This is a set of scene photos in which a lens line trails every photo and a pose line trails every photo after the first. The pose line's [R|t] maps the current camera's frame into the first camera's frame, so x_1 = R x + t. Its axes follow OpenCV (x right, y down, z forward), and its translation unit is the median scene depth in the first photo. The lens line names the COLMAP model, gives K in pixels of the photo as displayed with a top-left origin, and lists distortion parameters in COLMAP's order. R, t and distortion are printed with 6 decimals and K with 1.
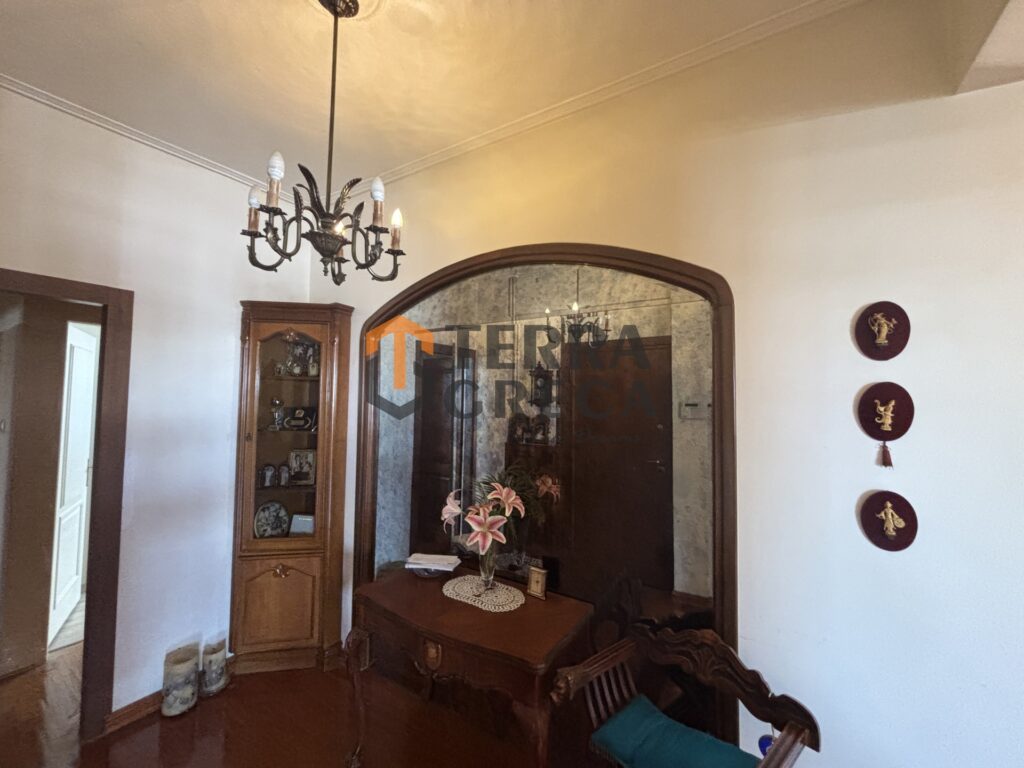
lens RADIAL K [[417.2, 0, 509.6], [0, 417.2, 380.1], [0, 0, 1]] dist [0.003214, 0.000514]
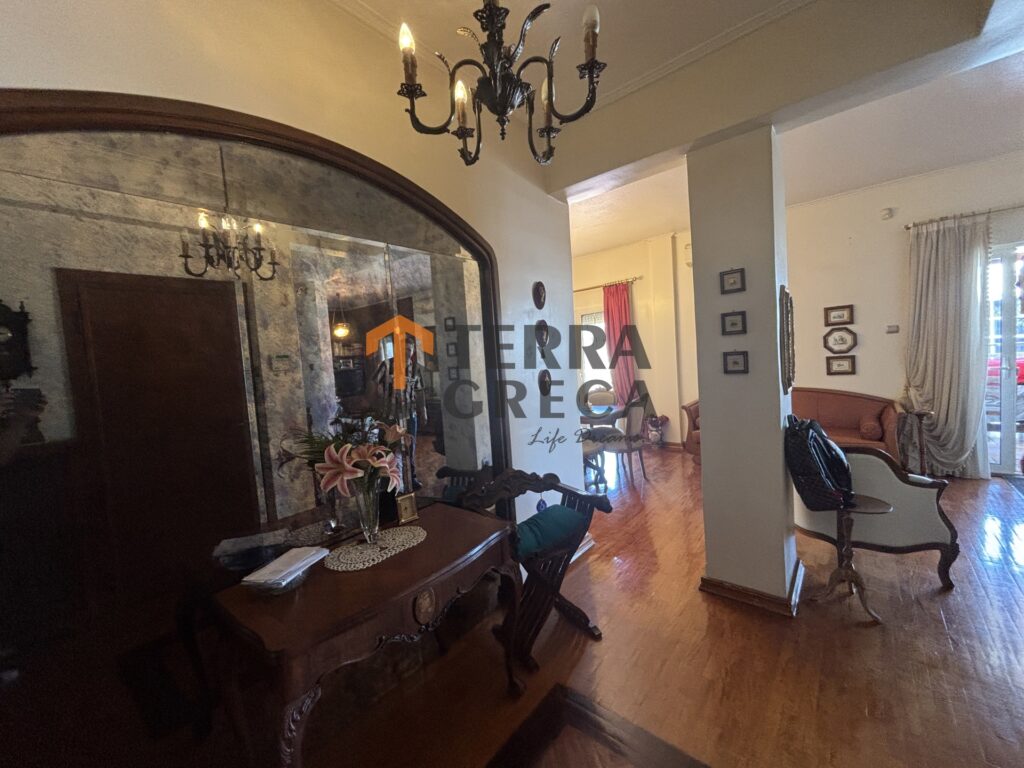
lens RADIAL K [[417.2, 0, 509.6], [0, 417.2, 380.1], [0, 0, 1]] dist [0.003214, 0.000514]
pose [[0.141767, -0.081787, 0.986516, -0.895782], [0.026166, 0.996542, 0.078858, 0.099610], [-0.989554, 0.014634, 0.143417, 0.614276]]
